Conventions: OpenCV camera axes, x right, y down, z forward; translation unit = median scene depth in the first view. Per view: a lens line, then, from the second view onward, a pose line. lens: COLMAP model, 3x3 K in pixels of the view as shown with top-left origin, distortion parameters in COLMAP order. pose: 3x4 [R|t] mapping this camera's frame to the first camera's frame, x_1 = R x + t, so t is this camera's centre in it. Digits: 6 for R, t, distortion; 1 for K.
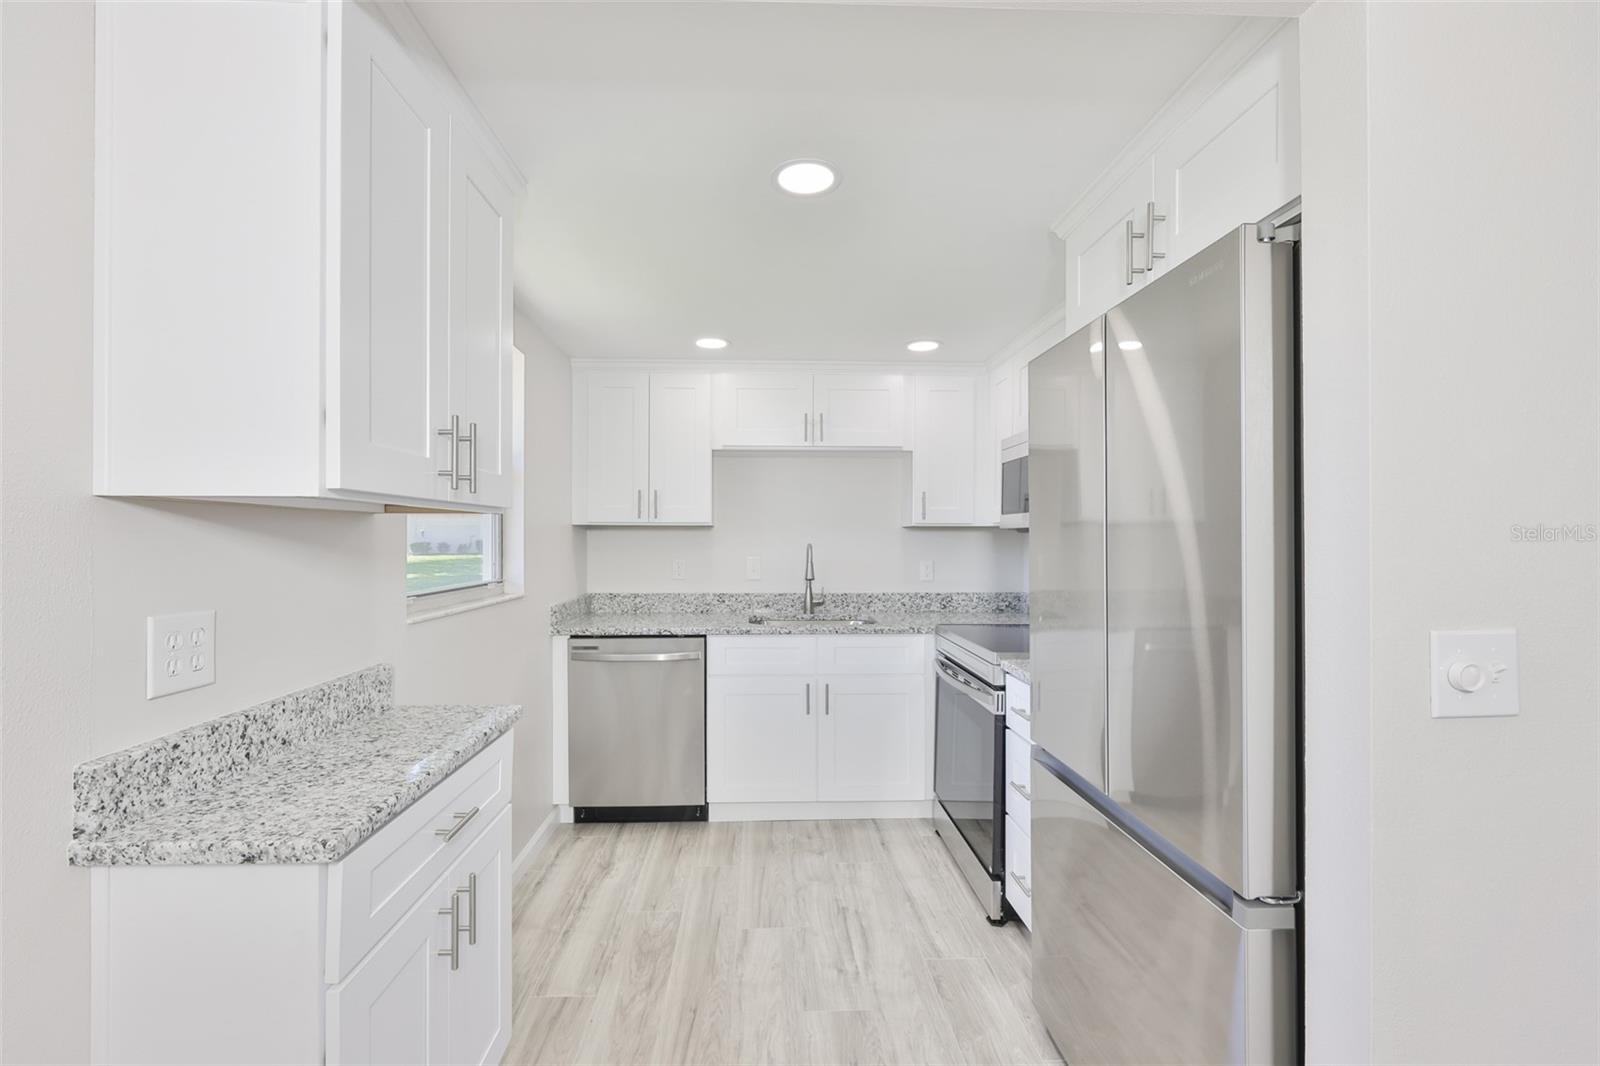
lens RADIAL K [[685.2, 0, 781.9], [0, 685.2, 539.1], [0, 0, 1]] dist [0.000035, 0.000518]
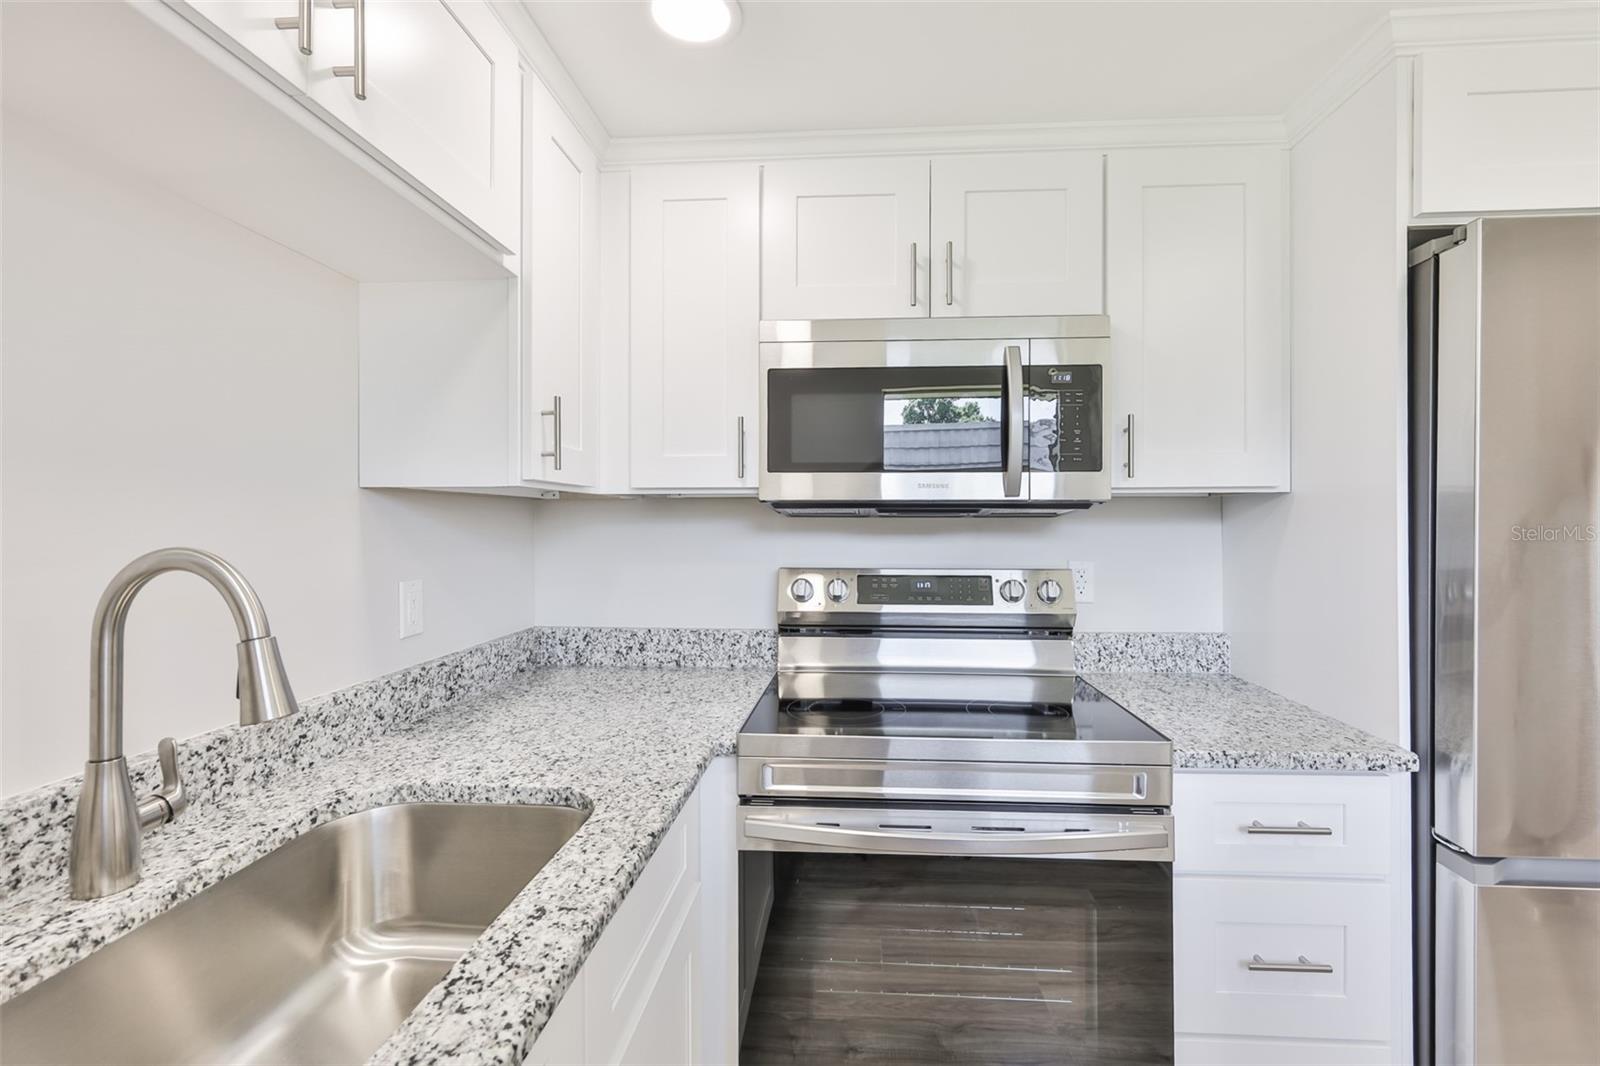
lens RADIAL K [[685.2, 0, 810.6], [0, 685.2, 525.7], [0, 0, 1]] dist [0.000035, 0.000518]
pose [[0.098737, -0.005532, 0.995098, -0.216579], [0.005019, 0.999975, 0.005061, 0.000640], [-0.995101, 0.004494, 0.098762, 1.176589]]
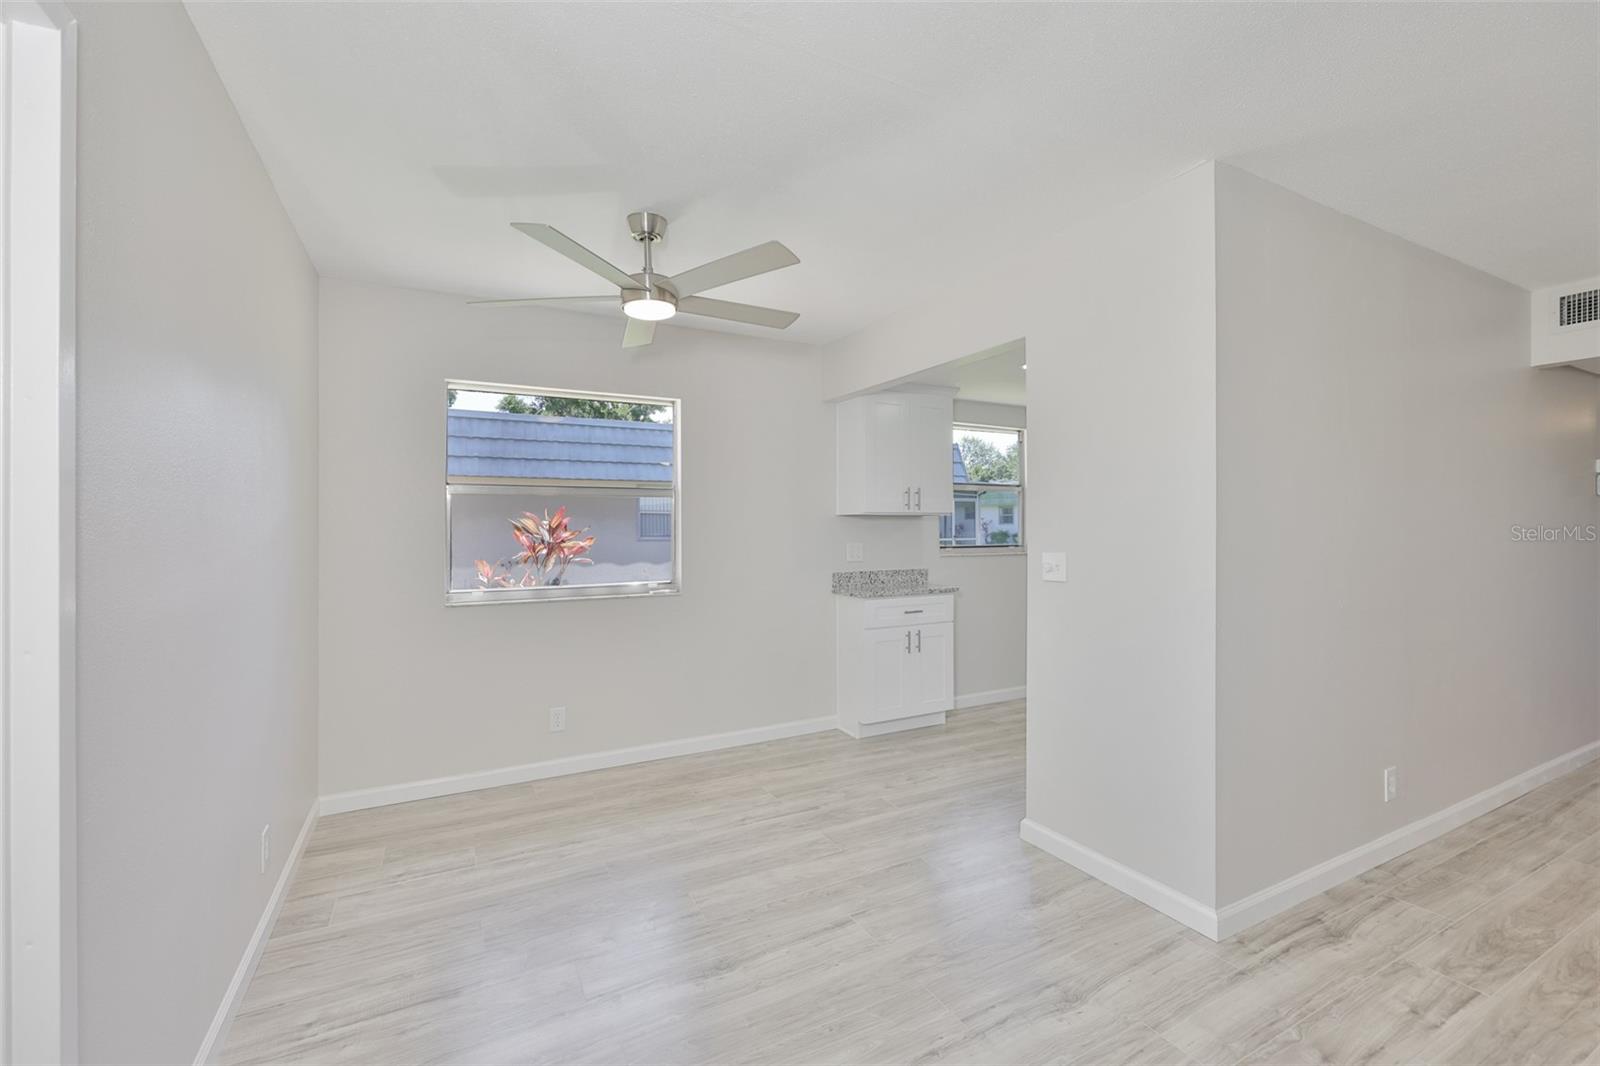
lens RADIAL K [[685.2, 0, 796.8], [0, 685.2, 531.4], [0, 0, 1]] dist [0.000035, 0.000518]
pose [[0.424171, 0.000361, -0.905582, 1.209588], [0.004946, 0.999984, 0.002715, 0.011993], [0.905569, -0.005630, 0.424162, -0.475530]]
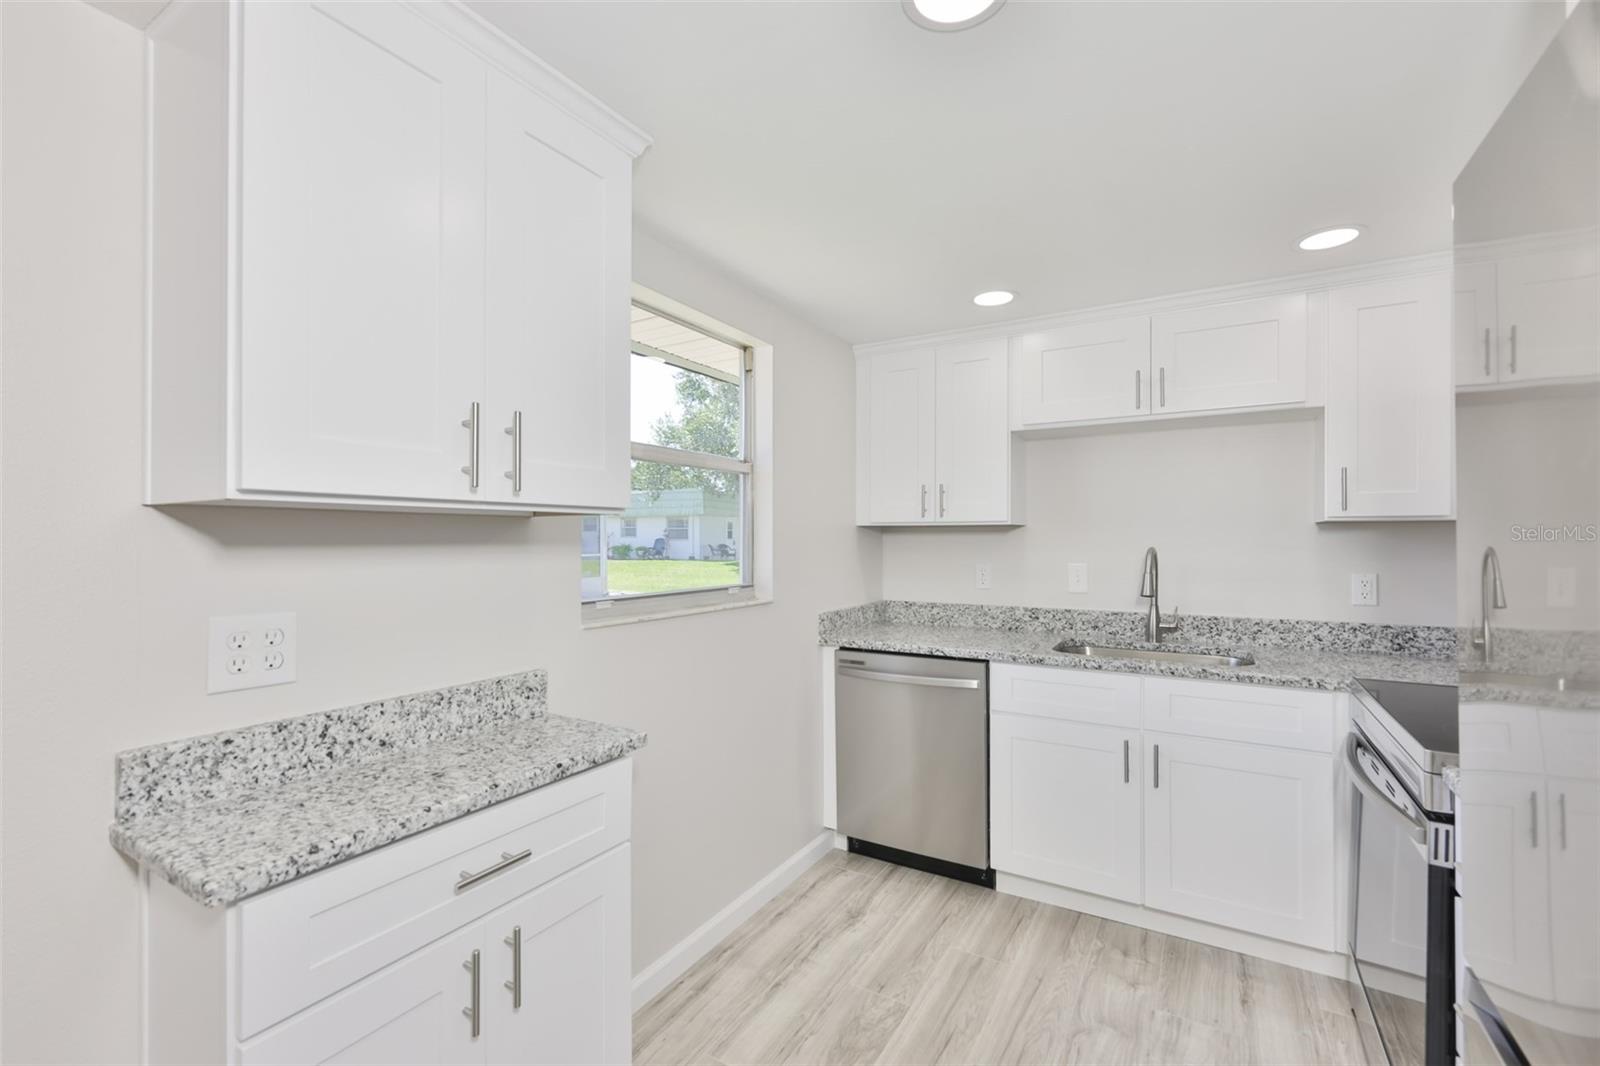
lens RADIAL K [[685.2, 0, 793.5], [0, 685.2, 538.9], [0, 0, 1]] dist [0.000035, 0.000518]
pose [[0.837706, -0.001878, -0.546119, 0.178546], [0.001377, 0.999998, -0.001327, -0.002541], [0.546120, 0.000360, 0.837707, 0.254862]]
